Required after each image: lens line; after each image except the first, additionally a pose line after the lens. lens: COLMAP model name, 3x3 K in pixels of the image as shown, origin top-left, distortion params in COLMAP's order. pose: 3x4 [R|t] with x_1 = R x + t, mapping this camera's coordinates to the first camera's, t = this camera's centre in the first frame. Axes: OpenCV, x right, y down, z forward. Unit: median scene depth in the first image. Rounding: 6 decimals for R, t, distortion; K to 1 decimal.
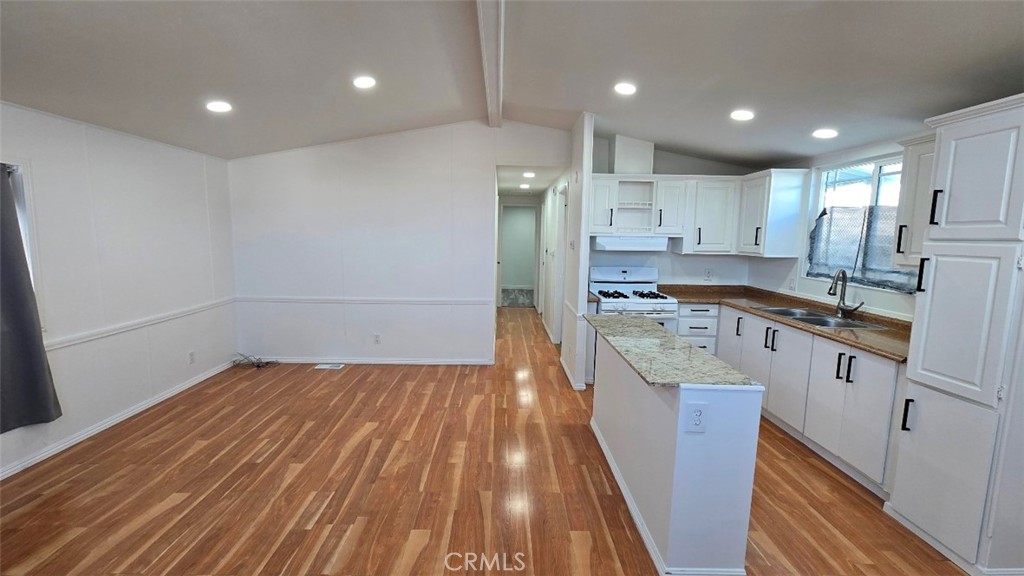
lens RADIAL K [[419.7, 0, 507.6], [0, 419.7, 283.4], [0, 0, 1]] dist [0.000686, 0.000625]
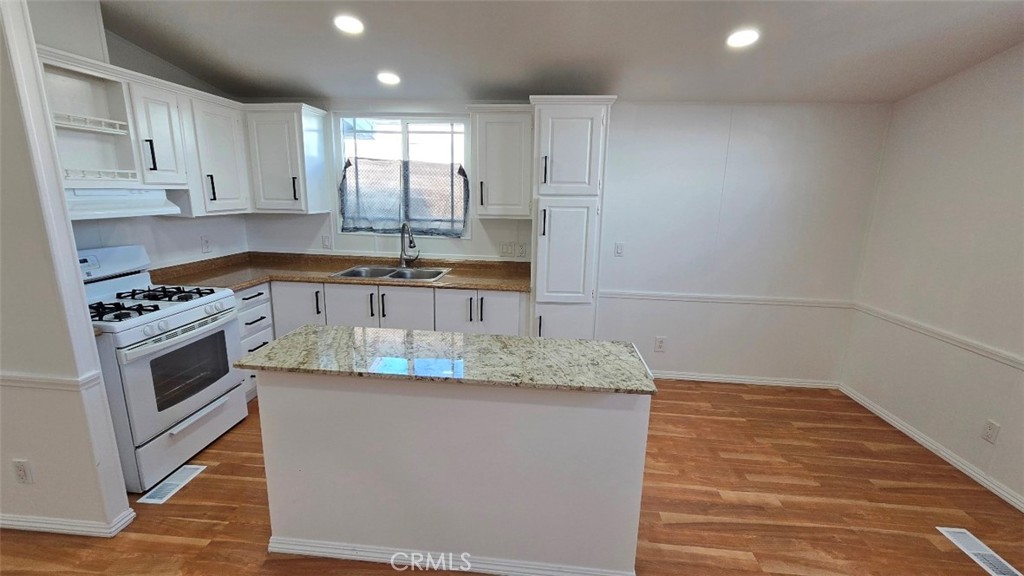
lens RADIAL K [[419.7, 0, 507.6], [0, 419.7, 283.4], [0, 0, 1]] dist [0.000686, 0.000625]
pose [[0.108003, -0.224897, 0.968378, -0.189915], [0.099853, 0.971604, 0.214510, -0.072493], [-0.989123, 0.073527, 0.127393, 0.546825]]
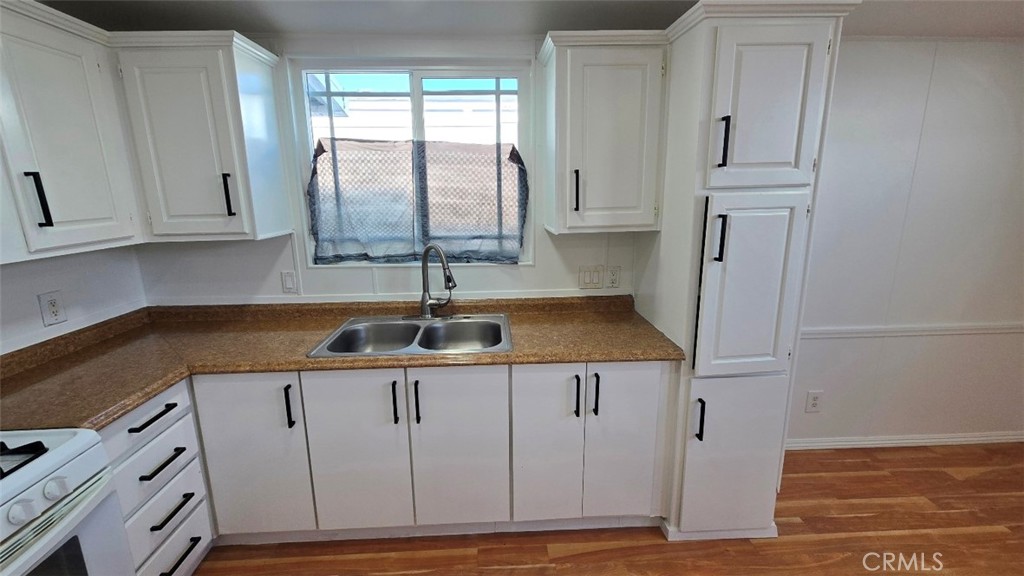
lens RADIAL K [[422.5, 0, 505.8], [0, 422.5, 282.4], [0, 0, 1]] dist [0.000701, 0.000384]
pose [[-0.024397, -0.230250, 0.972826, 0.156230], [0.134991, 0.963444, 0.231414, -0.093654], [-0.990546, 0.136968, 0.007576, 0.779548]]
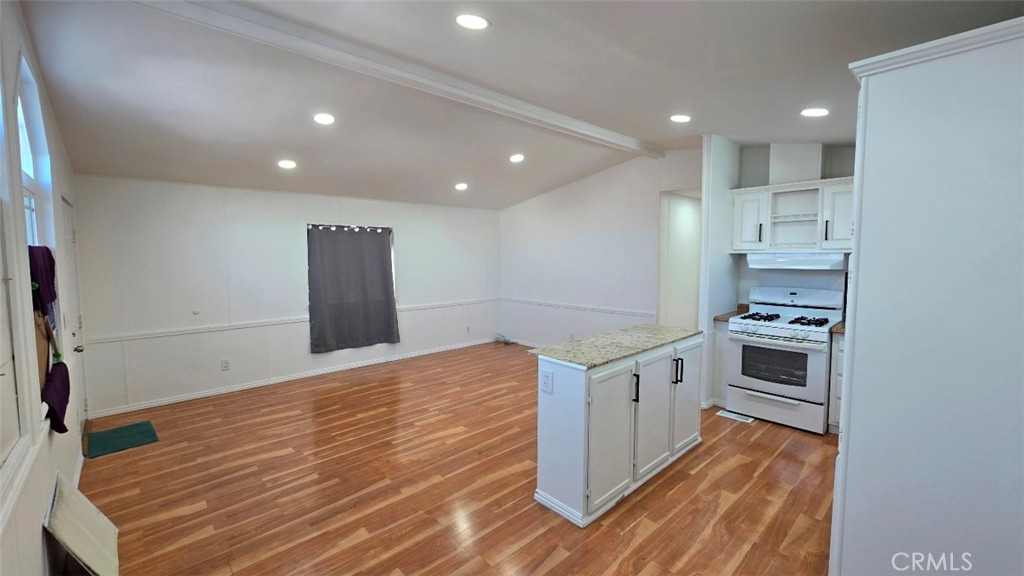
lens RADIAL K [[415.8, 0, 506.3], [0, 415.8, 283.9], [0, 0, 1]] dist [0.003923, 0.000124]
pose [[0.664660, 0.033041, -0.746415, 0.650853], [-0.072610, 0.997149, -0.020517, 0.016171], [0.743609, 0.067834, 0.665165, -0.020582]]
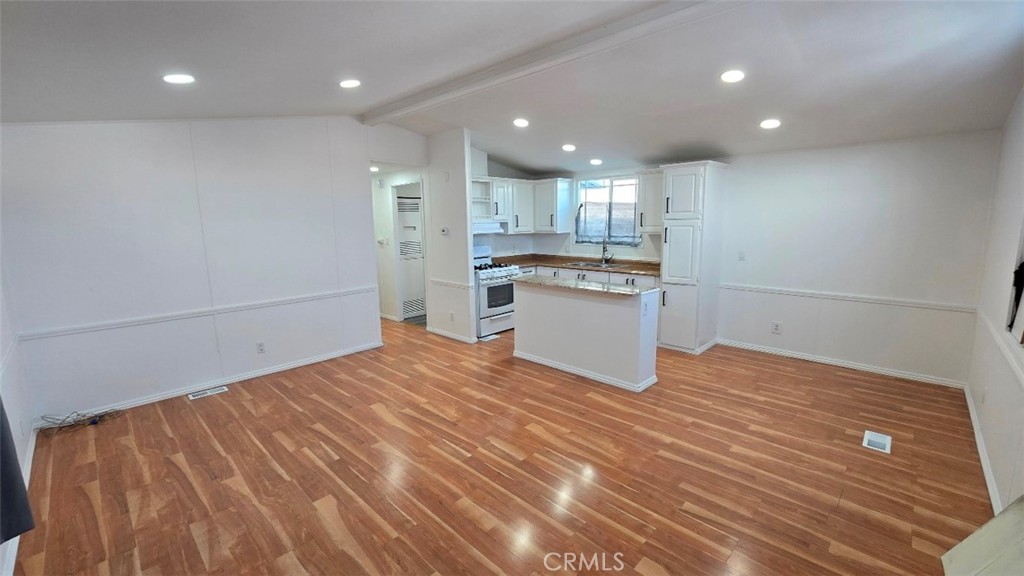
lens RADIAL K [[419.7, 0, 507.6], [0, 419.7, 283.4], [0, 0, 1]] dist [0.000686, 0.000625]
pose [[0.709727, -0.132328, 0.691937, -0.692135], [0.110693, 0.990947, 0.075973, -0.016623], [-0.695726, 0.022672, 0.717949, -0.012304]]
